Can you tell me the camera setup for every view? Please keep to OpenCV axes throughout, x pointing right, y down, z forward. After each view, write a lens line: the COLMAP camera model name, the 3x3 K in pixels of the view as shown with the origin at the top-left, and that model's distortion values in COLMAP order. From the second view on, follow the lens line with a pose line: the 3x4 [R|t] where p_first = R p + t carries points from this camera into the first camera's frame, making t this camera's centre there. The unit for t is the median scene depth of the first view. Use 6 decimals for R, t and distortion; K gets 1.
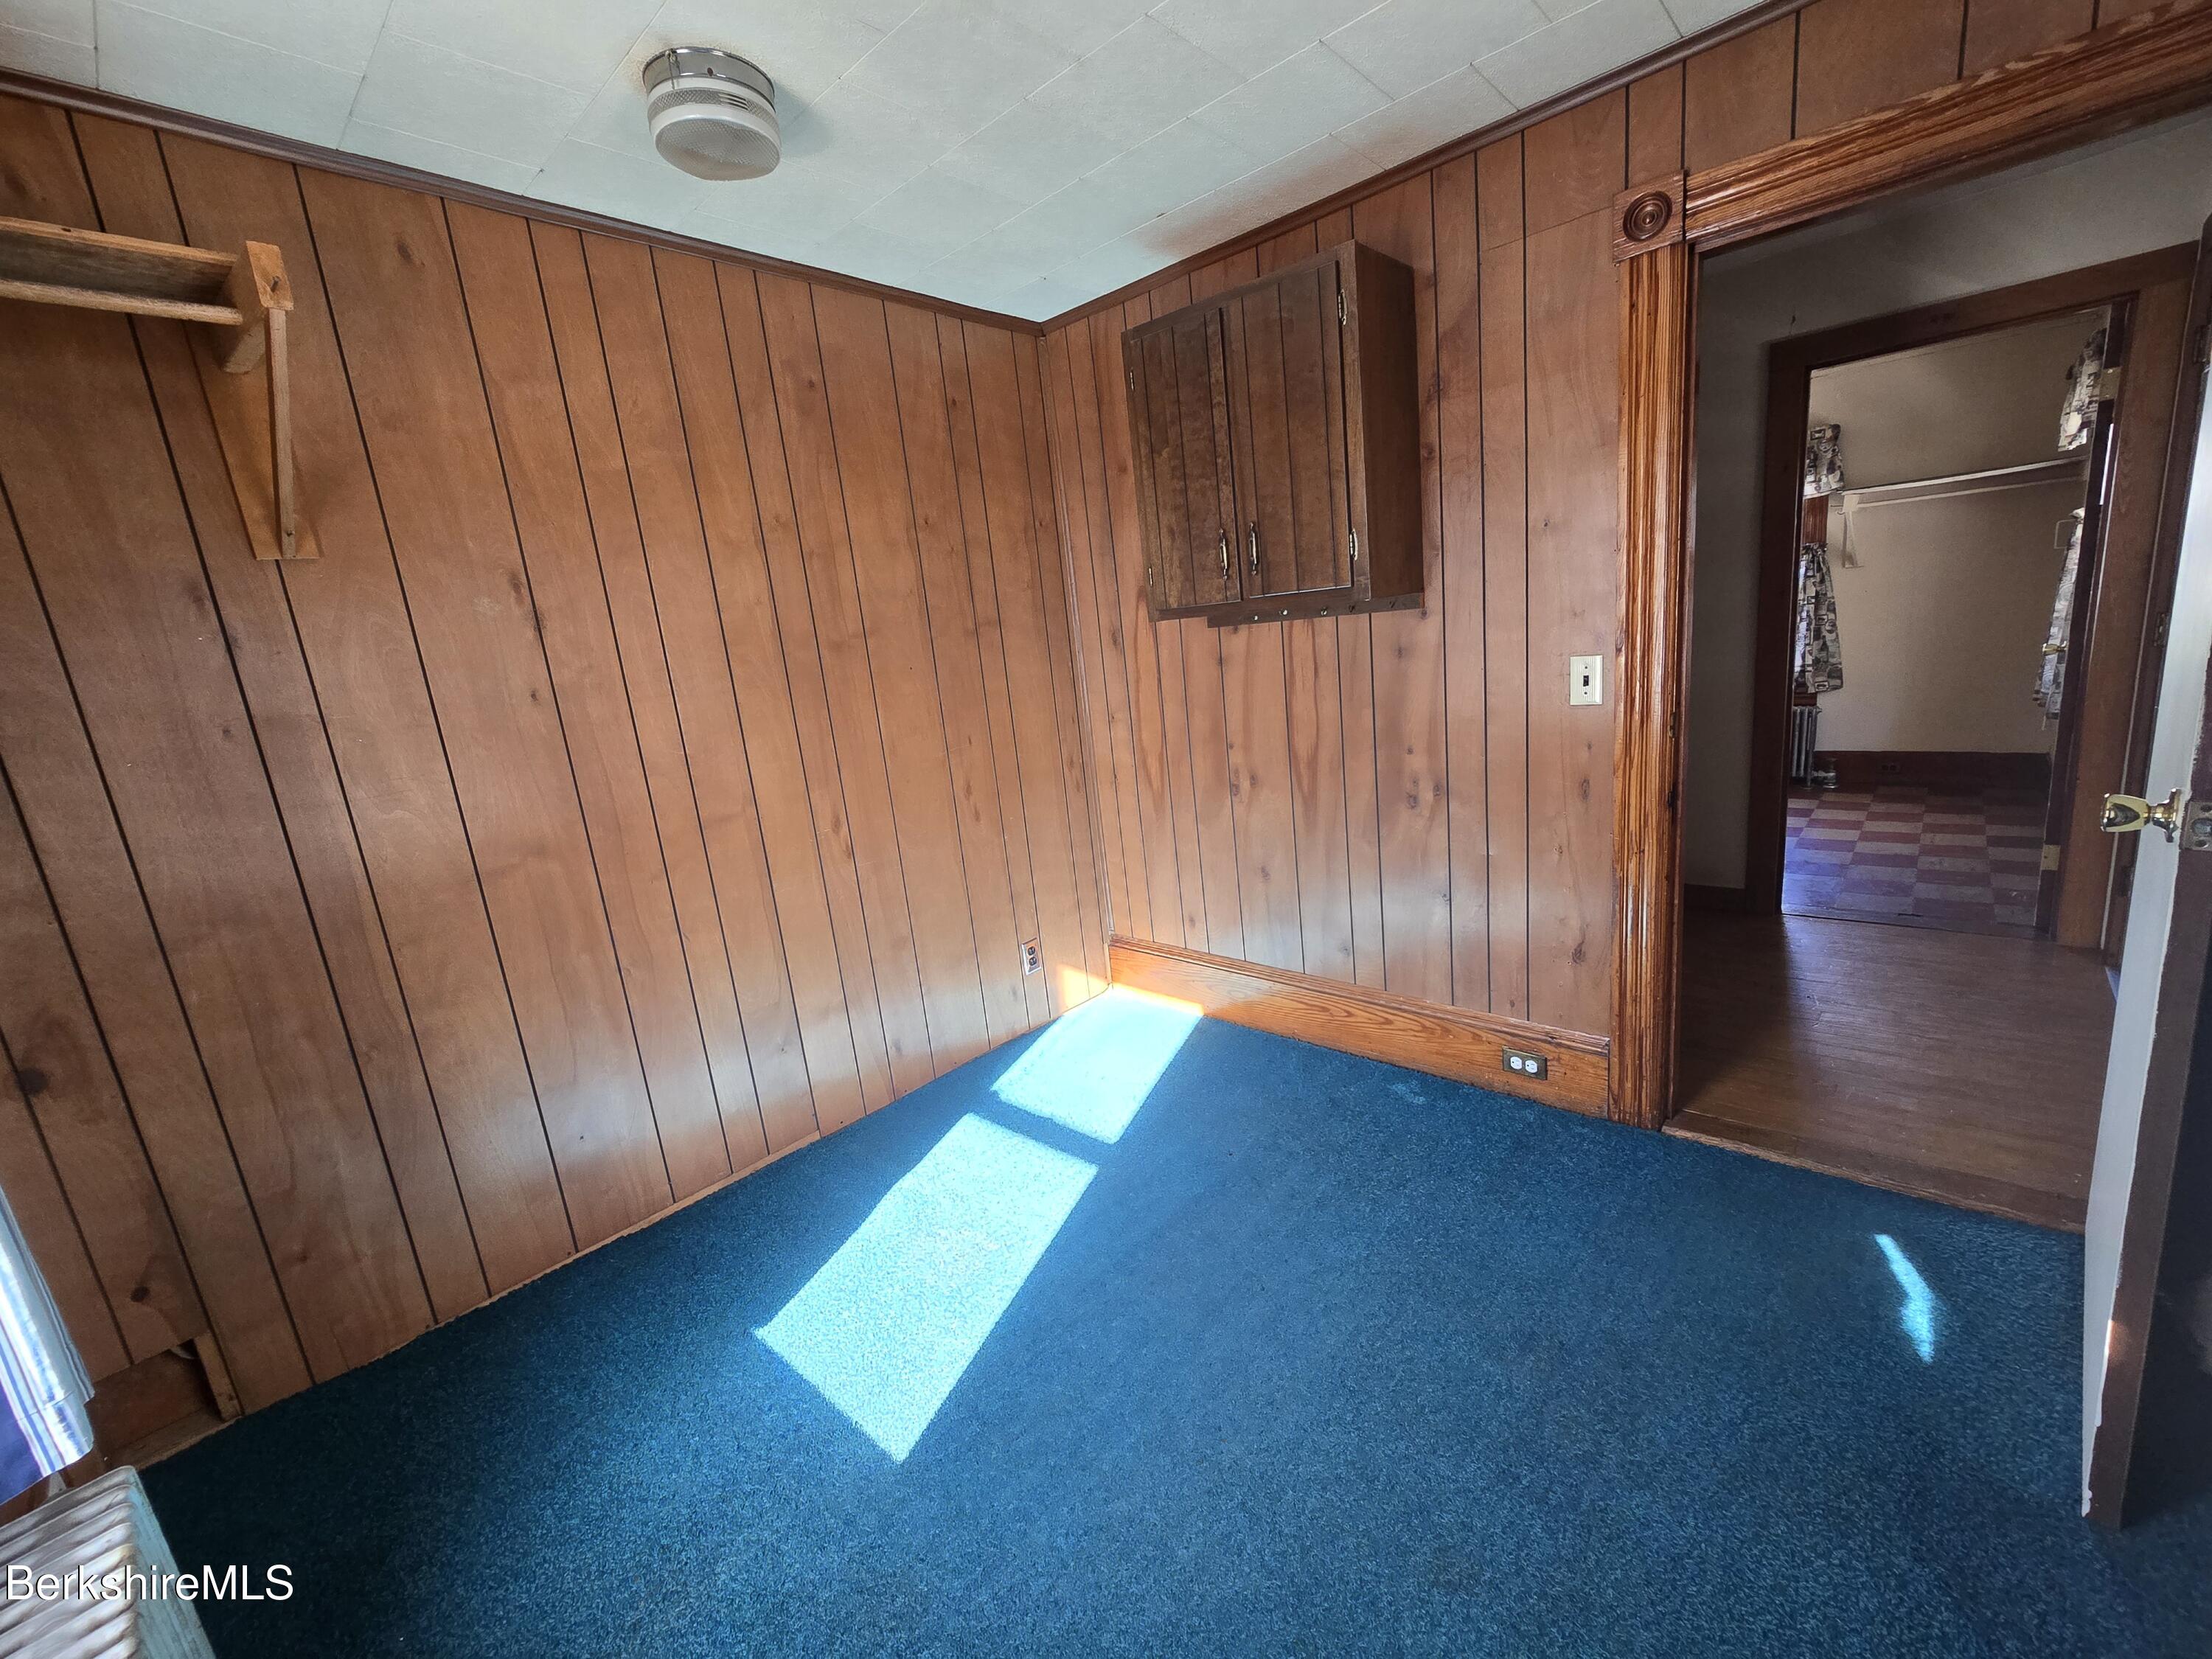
lens RADIAL K [[904.2, 0, 1121.0], [0, 904.2, 825.6], [0, 0, 1]] dist [-0.002483, -0.000414]
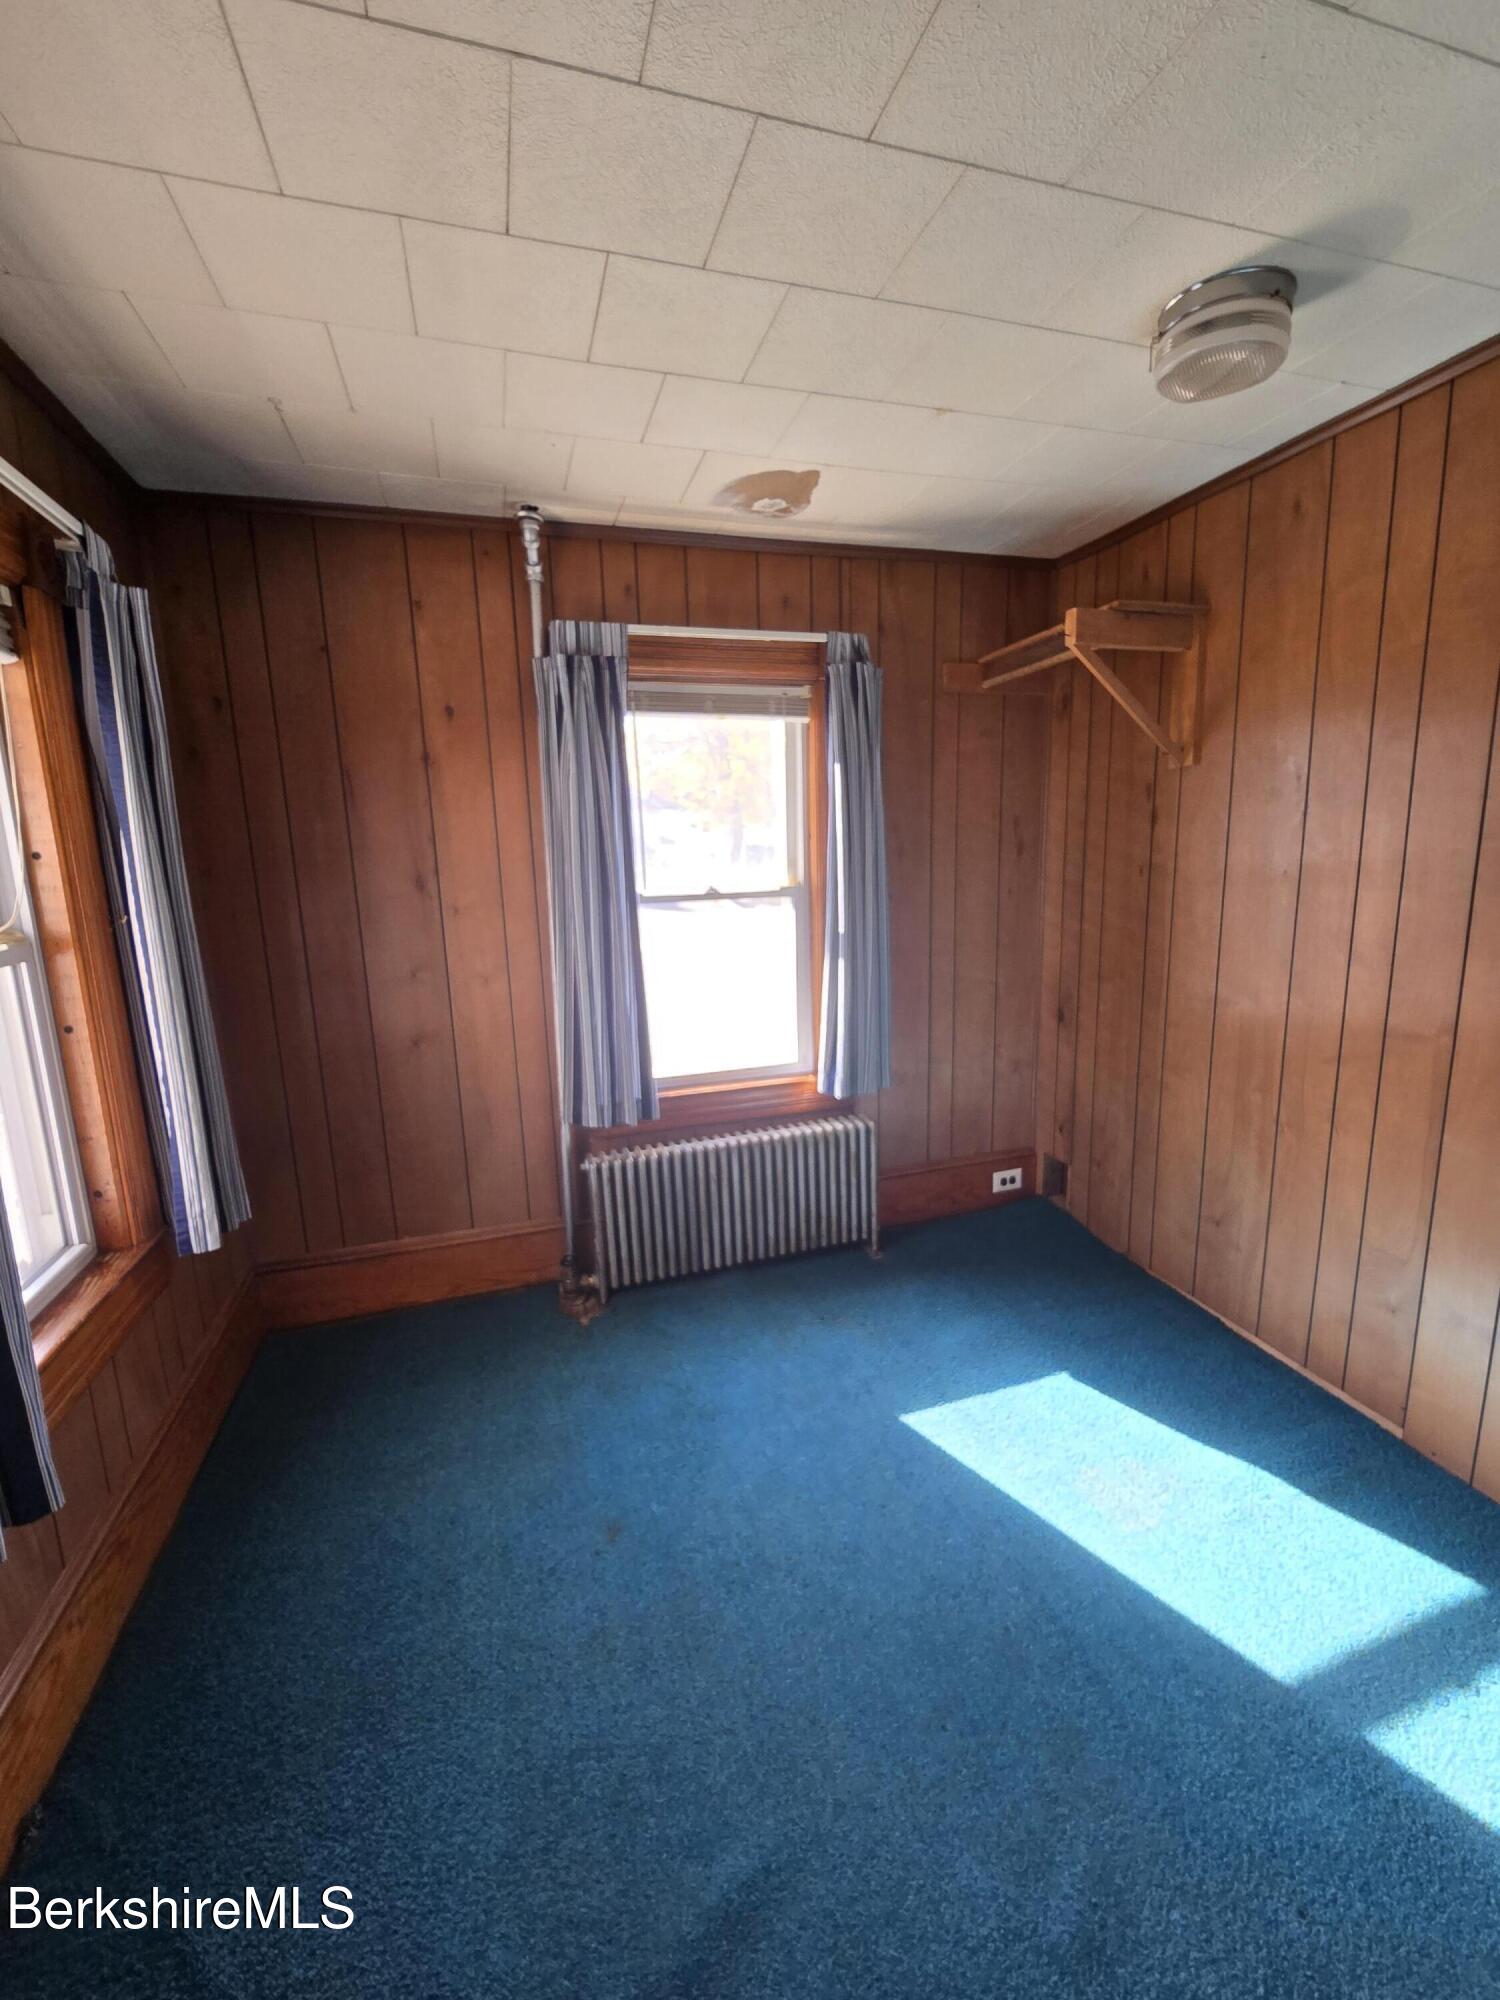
lens RADIAL K [[817.6, 0, 743.5], [0, 817.6, 1004.9], [0, 0, 1]] dist [-0.002483, -0.000414]
pose [[-0.517956, 0.270822, -0.811404, 0.513987], [-0.095832, 0.924217, 0.369649, -0.257668], [0.850022, 0.269220, -0.452751, 0.775863]]
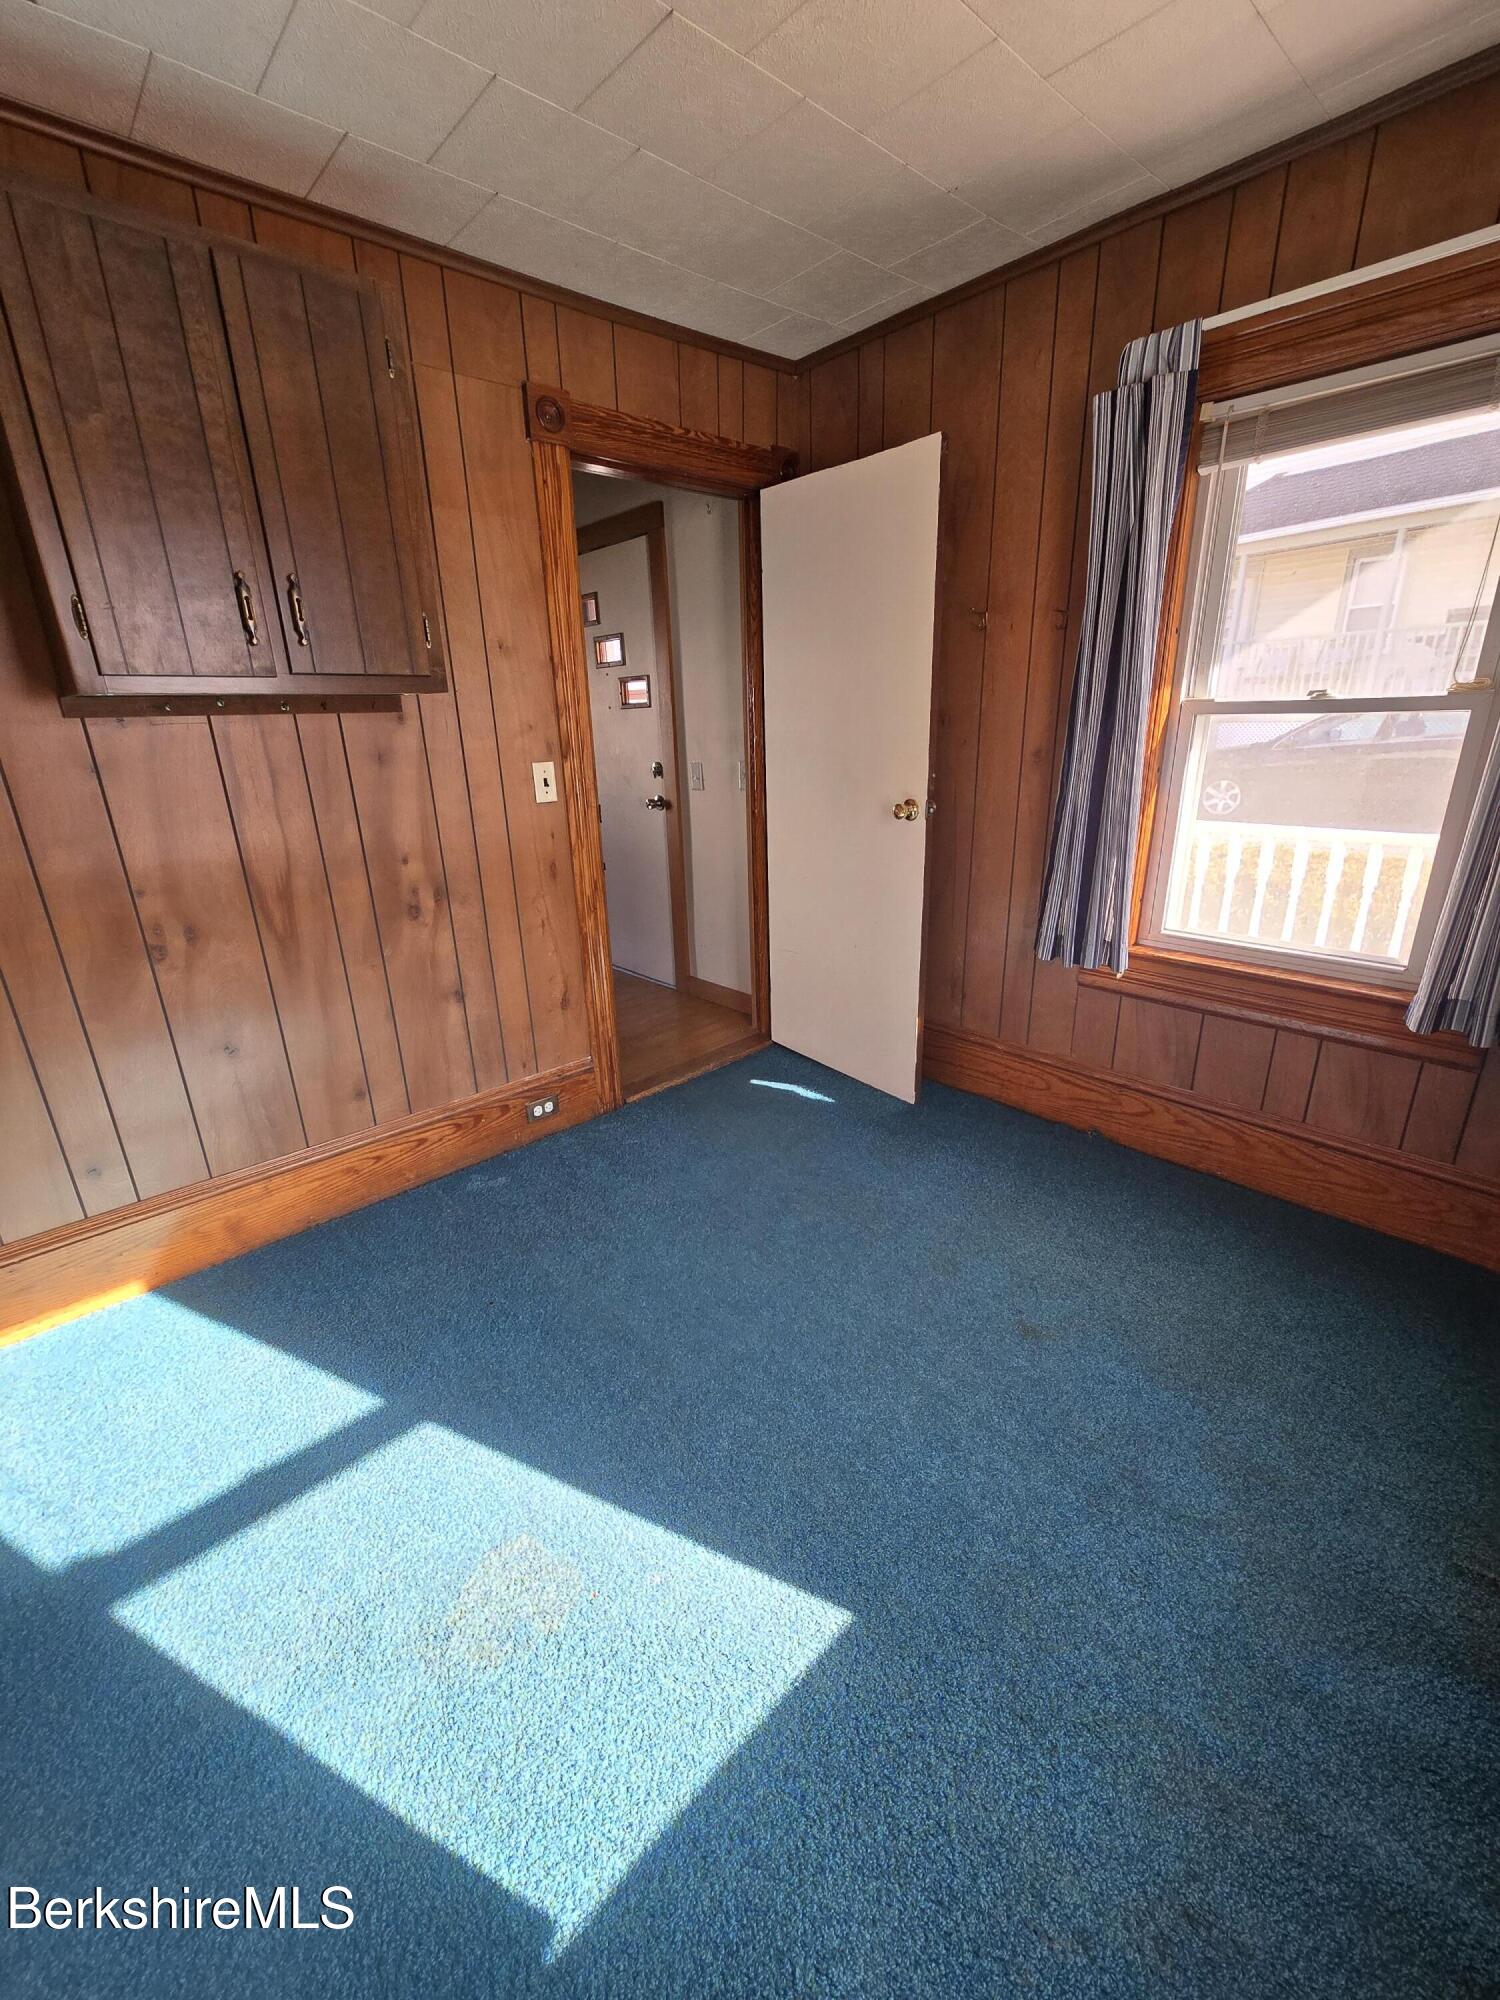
lens RADIAL K [[817.6, 0, 750.6], [0, 817.6, 1011.2], [0, 0, 1]] dist [-0.002483, -0.000414]
pose [[0.093112, -0.242270, 0.965731, -0.566829], [0.228366, 0.949283, 0.216126, -0.034586], [-0.969113, 0.200416, 0.143716, 0.554126]]
